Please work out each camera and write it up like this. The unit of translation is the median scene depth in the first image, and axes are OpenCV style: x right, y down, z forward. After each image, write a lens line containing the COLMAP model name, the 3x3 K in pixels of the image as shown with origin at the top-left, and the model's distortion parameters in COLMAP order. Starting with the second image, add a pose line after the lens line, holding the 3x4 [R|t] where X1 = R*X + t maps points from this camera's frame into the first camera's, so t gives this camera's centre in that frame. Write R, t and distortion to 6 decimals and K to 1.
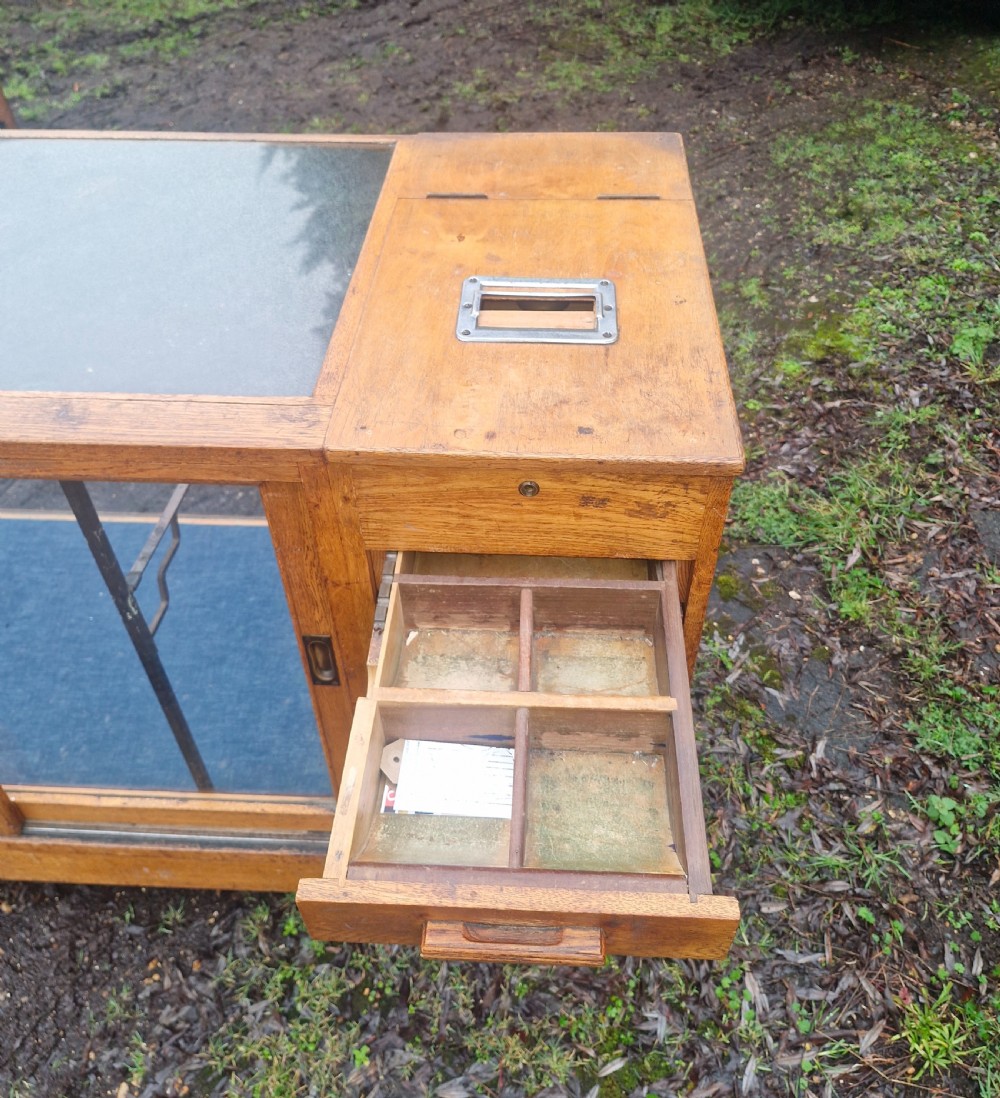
lens RADIAL K [[930.7, 0, 503.8], [0, 930.7, 499.2], [0, 0, 1]] dist [0.041083, -0.049621]
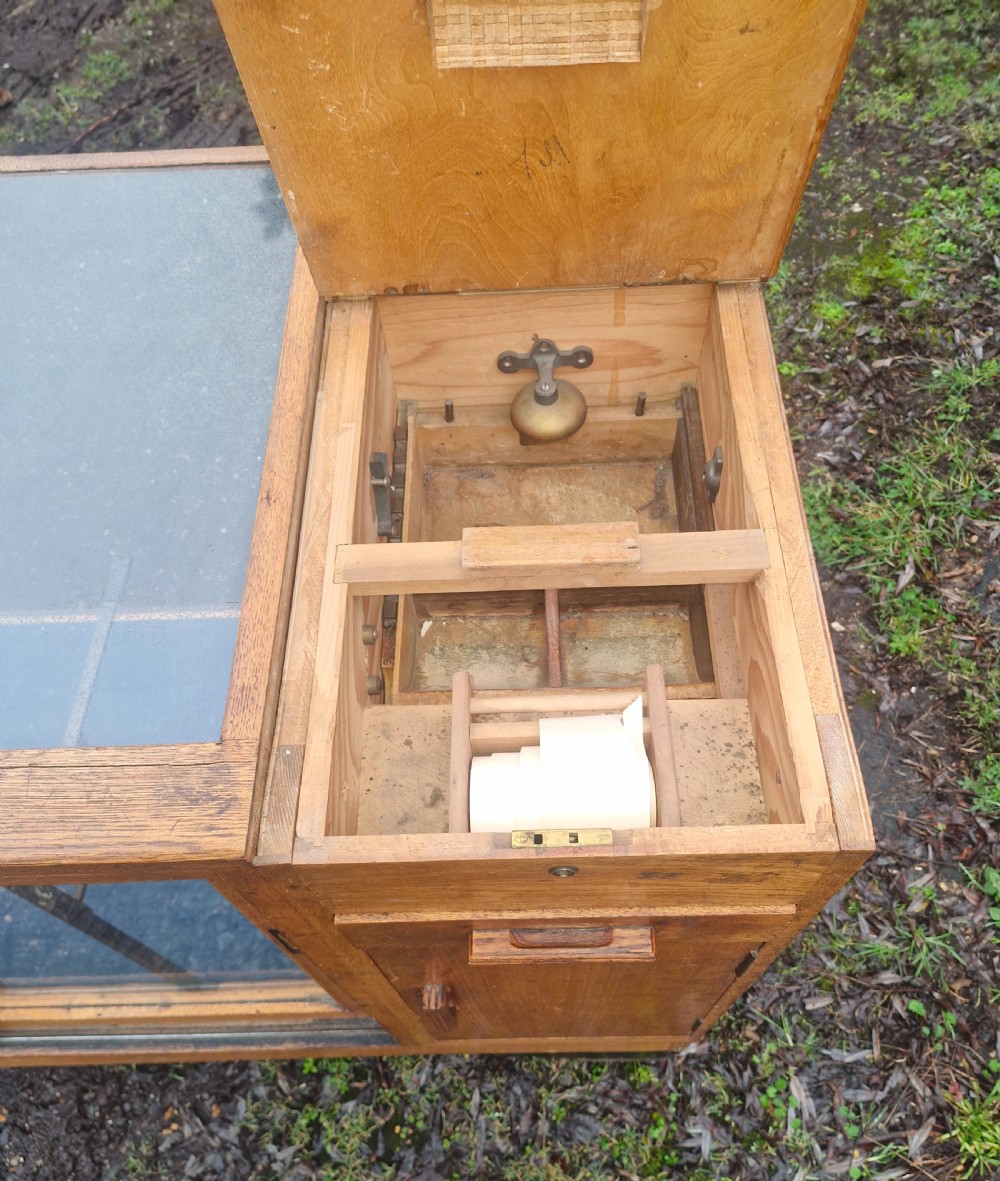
lens RADIAL K [[937.8, 0, 525.8], [0, 937.8, 666.8], [0, 0, 1]] dist [0.030433, -0.029982]
pose [[0.997264, -0.072023, 0.016666, 0.001815], [0.063679, 0.951427, 0.301216, -0.192907], [-0.037551, -0.299331, 0.953410, 0.206715]]
